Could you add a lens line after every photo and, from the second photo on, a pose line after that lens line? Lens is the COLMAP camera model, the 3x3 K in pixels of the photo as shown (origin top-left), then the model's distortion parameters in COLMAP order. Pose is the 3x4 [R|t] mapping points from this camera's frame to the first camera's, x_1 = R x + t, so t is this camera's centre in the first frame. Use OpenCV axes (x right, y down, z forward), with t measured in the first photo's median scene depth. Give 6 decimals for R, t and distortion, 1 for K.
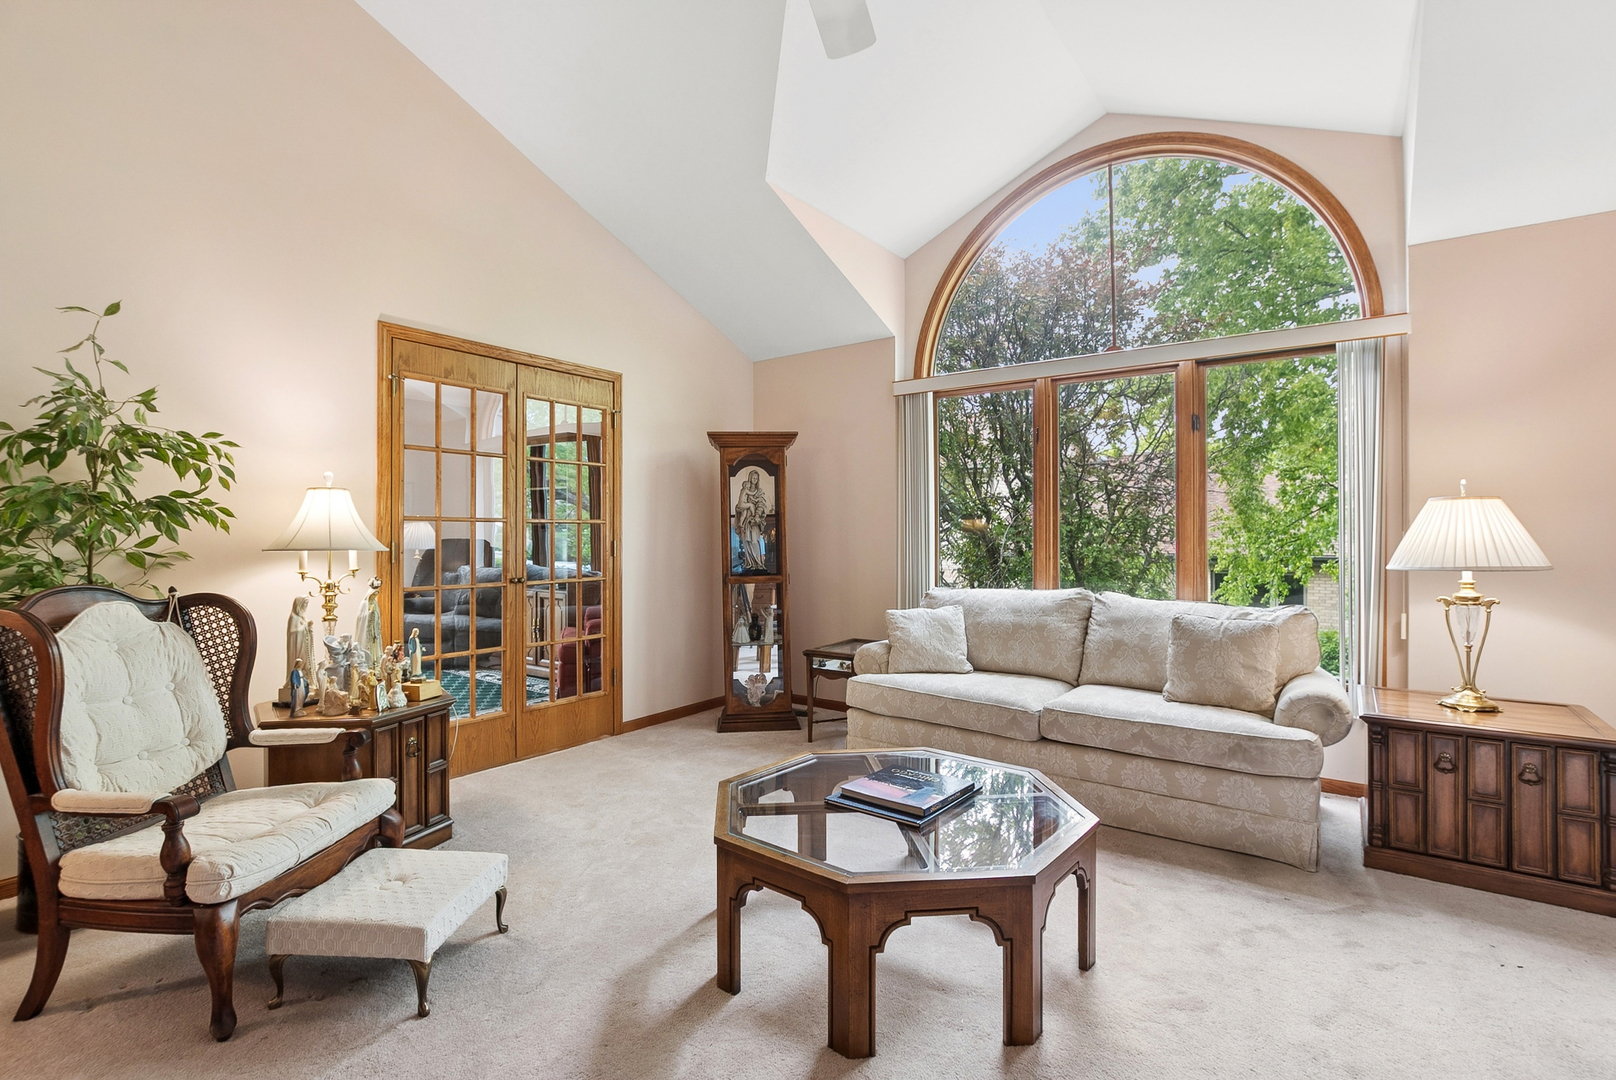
lens RADIAL K [[755.8, 0, 801.7], [0, 755.8, 544.6], [0, 0, 1]] dist [-0.015215, -0.001194]
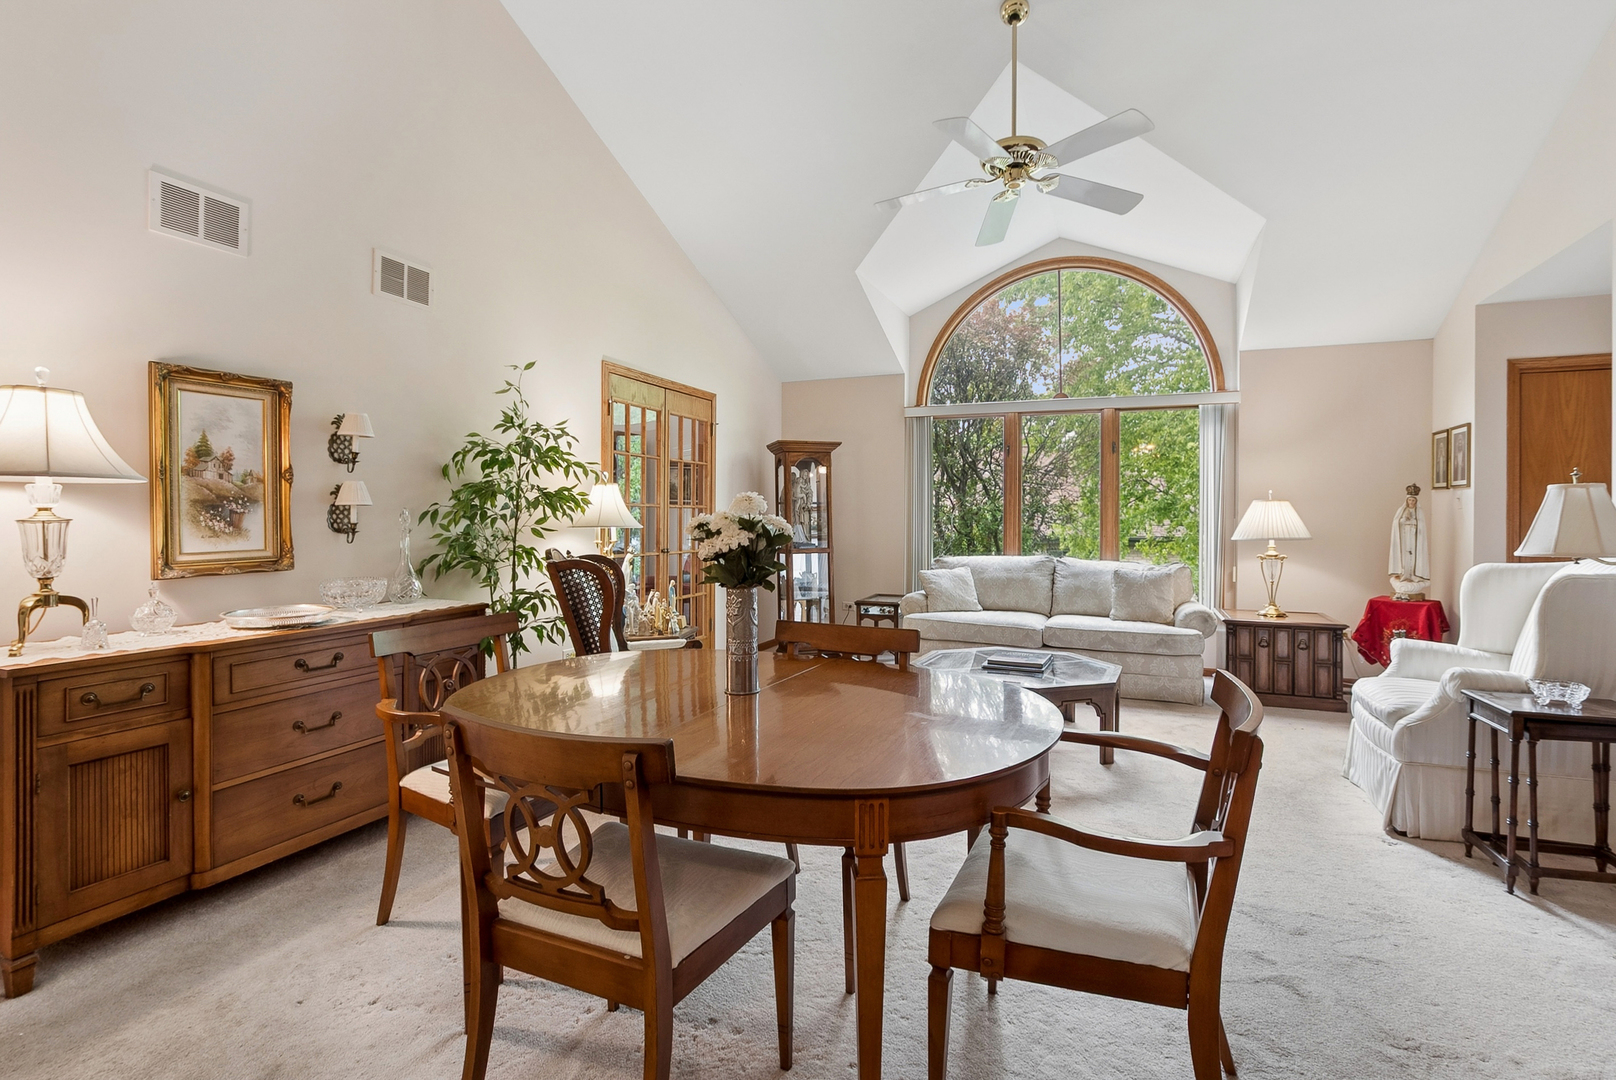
lens RADIAL K [[755.8, 0, 816.5], [0, 755.8, 531.6], [0, 0, 1]] dist [-0.015215, -0.001194]
pose [[0.972801, 0.002571, 0.231628, -0.509751], [-0.004099, 0.999973, 0.006117, 0.005135], [-0.231606, -0.006901, 0.972785, -0.438975]]
